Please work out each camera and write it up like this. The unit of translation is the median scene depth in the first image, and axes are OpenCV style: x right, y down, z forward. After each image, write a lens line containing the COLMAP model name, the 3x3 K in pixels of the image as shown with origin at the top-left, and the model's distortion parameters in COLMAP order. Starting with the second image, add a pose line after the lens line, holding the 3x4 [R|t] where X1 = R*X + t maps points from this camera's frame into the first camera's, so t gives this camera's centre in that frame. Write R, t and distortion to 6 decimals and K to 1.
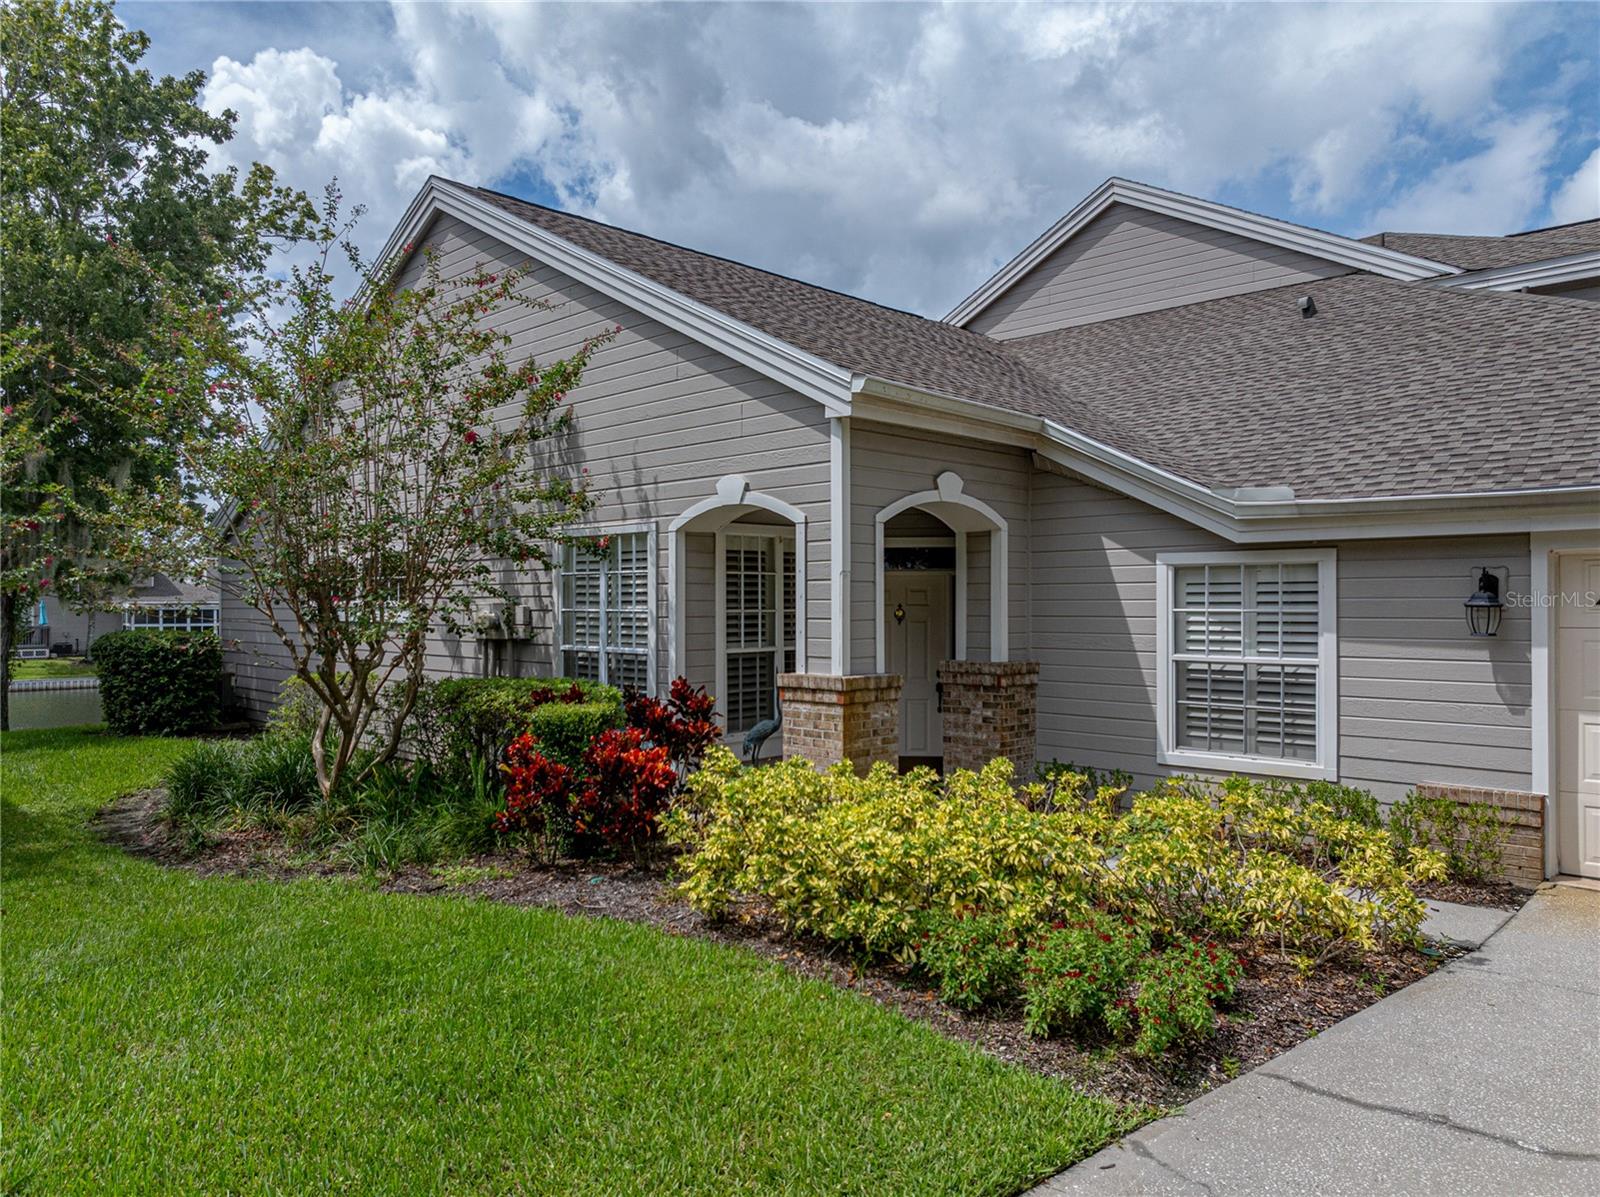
lens RADIAL K [[1124.6, 0, 779.1], [0, 1124.6, 605.4], [0, 0, 1]] dist [-0.040624, 0.016943]
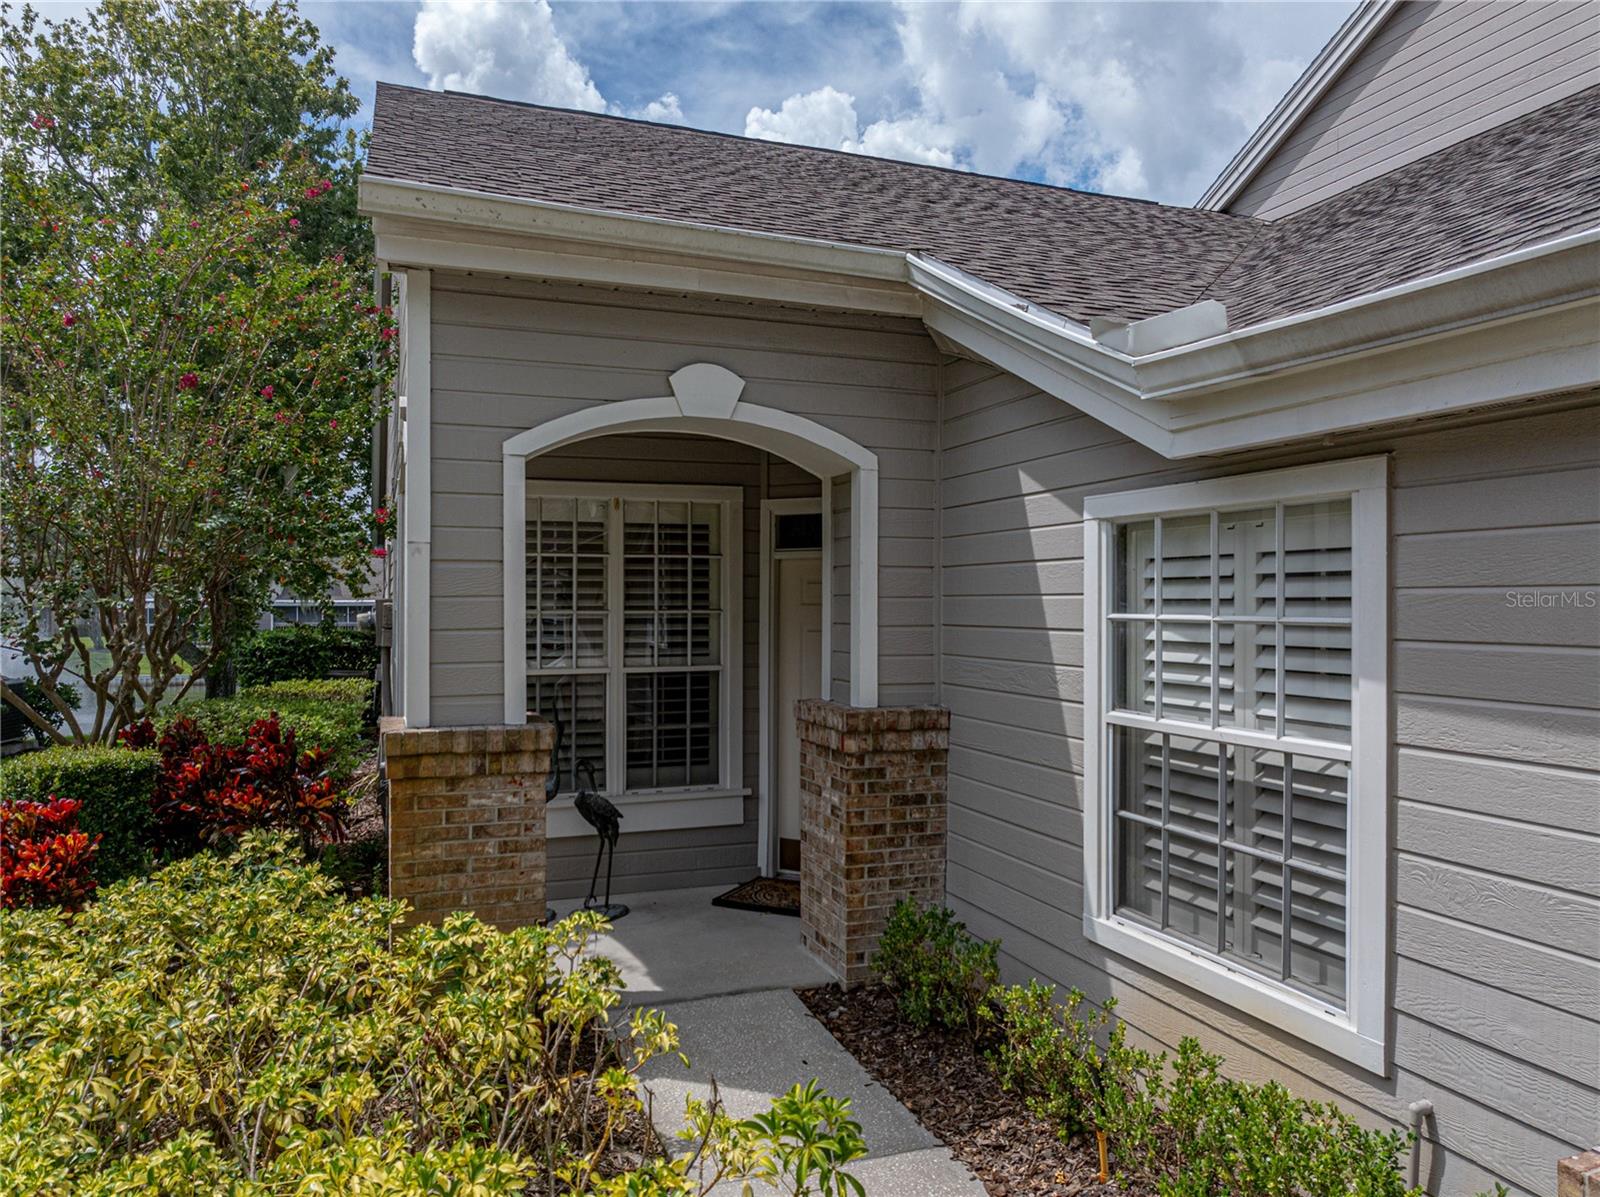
lens RADIAL K [[1110.2, 0, 839.0], [0, 1110.2, 597.4], [0, 0, 1]] dist [-0.008272, -0.002264]
pose [[0.914282, 0.001737, -0.405075, 0.436963], [-0.005361, 0.999955, -0.007812, 0.000624], [0.405043, 0.009314, 0.914250, 0.529363]]
